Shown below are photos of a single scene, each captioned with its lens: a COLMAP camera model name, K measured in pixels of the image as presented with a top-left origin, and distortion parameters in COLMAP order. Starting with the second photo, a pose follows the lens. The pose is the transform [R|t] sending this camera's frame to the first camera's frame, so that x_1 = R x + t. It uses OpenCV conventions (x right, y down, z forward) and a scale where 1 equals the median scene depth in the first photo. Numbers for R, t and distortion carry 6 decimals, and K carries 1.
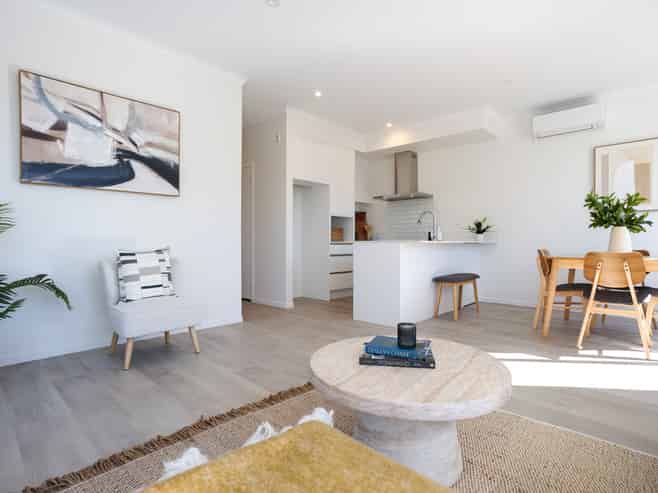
lens RADIAL K [[353.5, 0, 350.8], [0, 353.5, 245.2], [0, 0, 1]] dist [0.002633, 0.000571]
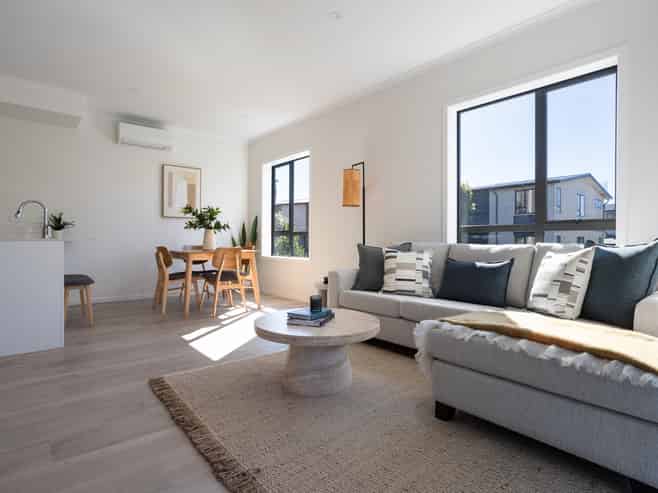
lens RADIAL K [[365.2, 0, 305.5], [0, 365.2, 246.3], [0, 0, 1]] dist [-0.001068, 0.000050]
pose [[0.185711, -0.017814, 0.982443, -0.484238], [0.004382, 0.999841, 0.017301, -0.006659], [-0.982595, 0.001092, 0.185759, 0.262938]]
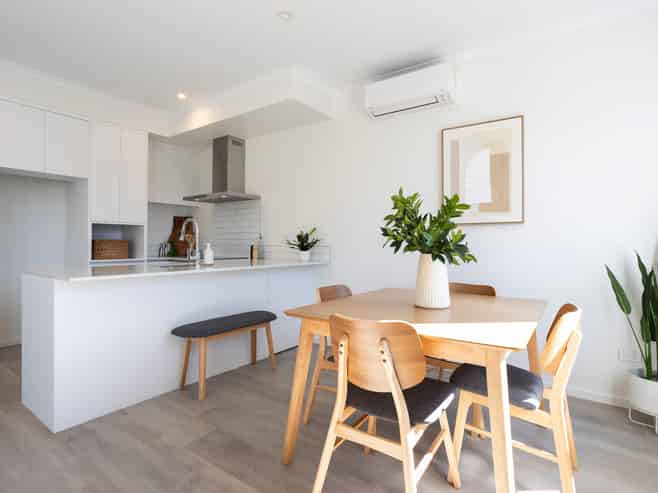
lens RADIAL K [[365.2, 0, 305.5], [0, 365.2, 246.3], [0, 0, 1]] dist [-0.001068, 0.000050]
pose [[0.997897, 0.005603, 0.064578, 0.371956], [-0.005235, 0.999969, -0.005863, -0.042351], [-0.064608, 0.005512, 0.997895, 0.303857]]
